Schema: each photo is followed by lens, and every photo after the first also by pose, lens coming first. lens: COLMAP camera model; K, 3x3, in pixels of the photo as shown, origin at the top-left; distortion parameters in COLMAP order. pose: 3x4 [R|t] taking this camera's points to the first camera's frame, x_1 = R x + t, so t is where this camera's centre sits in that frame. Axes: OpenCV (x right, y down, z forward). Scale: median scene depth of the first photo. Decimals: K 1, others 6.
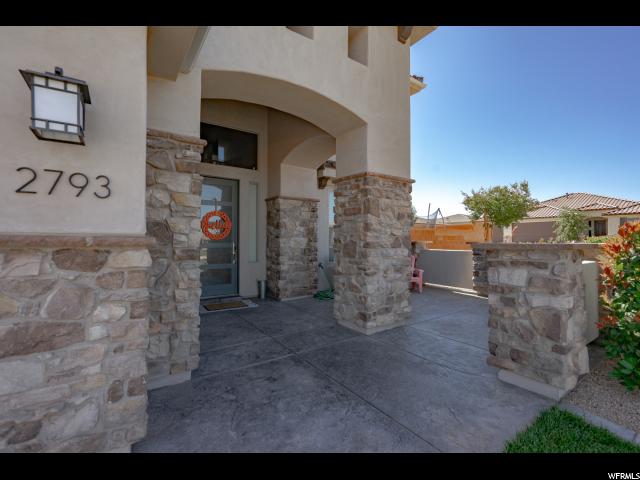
lens RADIAL K [[287.6, 0, 318.1], [0, 287.6, 241.6], [0, 0, 1]] dist [-0.002090, -0.000162]
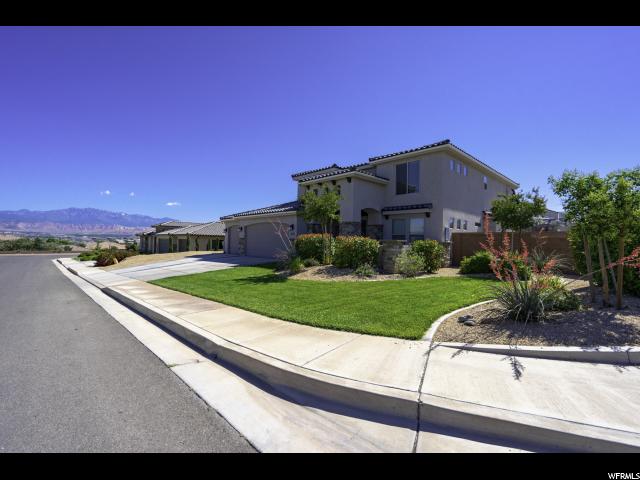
lens RADIAL K [[287.6, 0, 318.1], [0, 287.6, 241.6], [0, 0, 1]] dist [-0.002090, -0.000162]
pose [[0.147924, -0.000282, -0.988999, 2.629477], [-0.023400, 0.999719, -0.003785, 0.029307], [0.988722, 0.023703, 0.147876, 0.081752]]
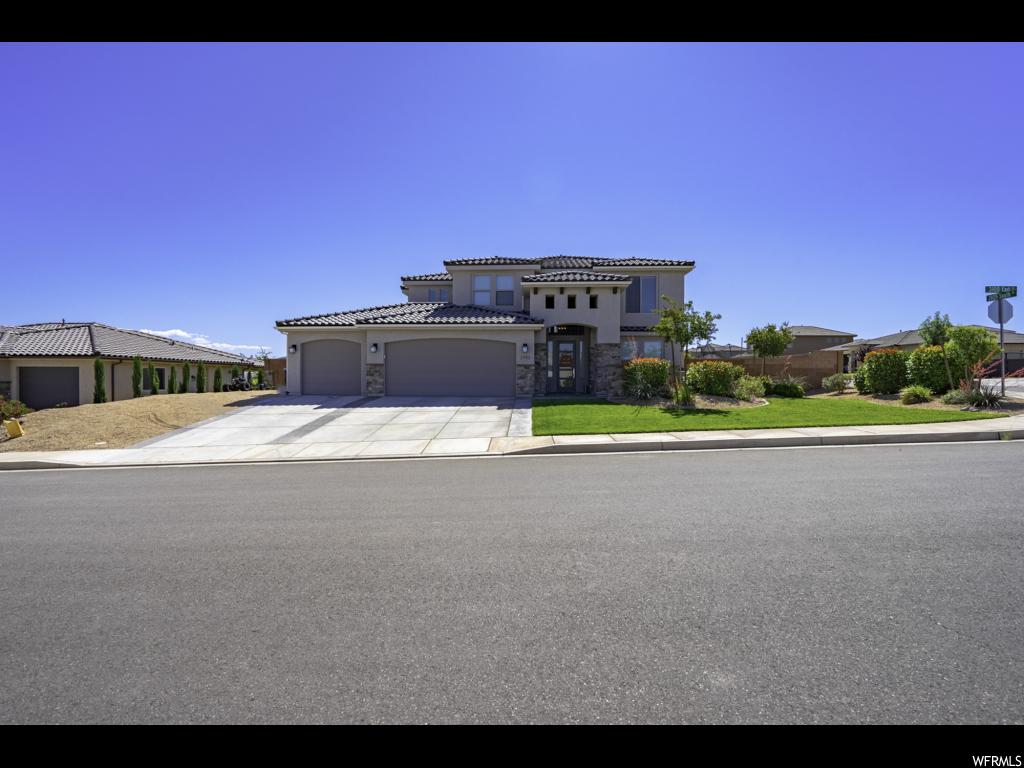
lens RADIAL K [[460.2, 0, 508.9], [0, 460.2, 386.6], [0, 0, 1]] dist [-0.002090, -0.000162]
pose [[0.784159, 0.014767, -0.620385, 1.617087], [-0.004961, 0.999834, 0.017528, 0.090769], [0.620540, -0.010668, 0.784102, -2.246558]]
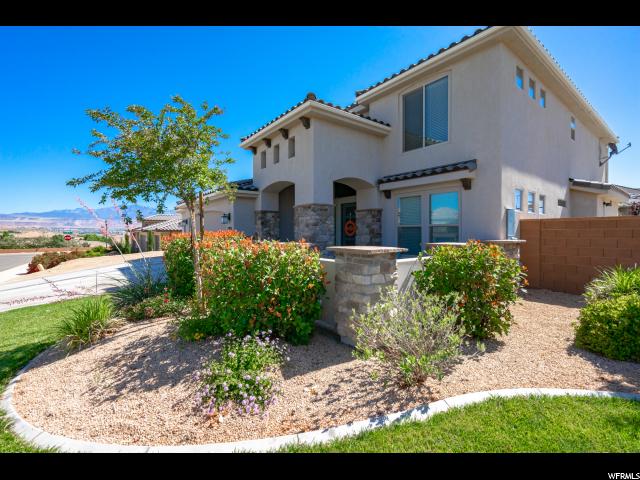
lens RADIAL K [[287.6, 0, 318.1], [0, 287.6, 241.6], [0, 0, 1]] dist [-0.002090, -0.000162]
pose [[0.052099, 0.032448, -0.998115, 1.509162], [-0.000548, 0.999473, 0.032463, -0.031168], [0.998642, -0.001144, 0.052089, 0.686595]]
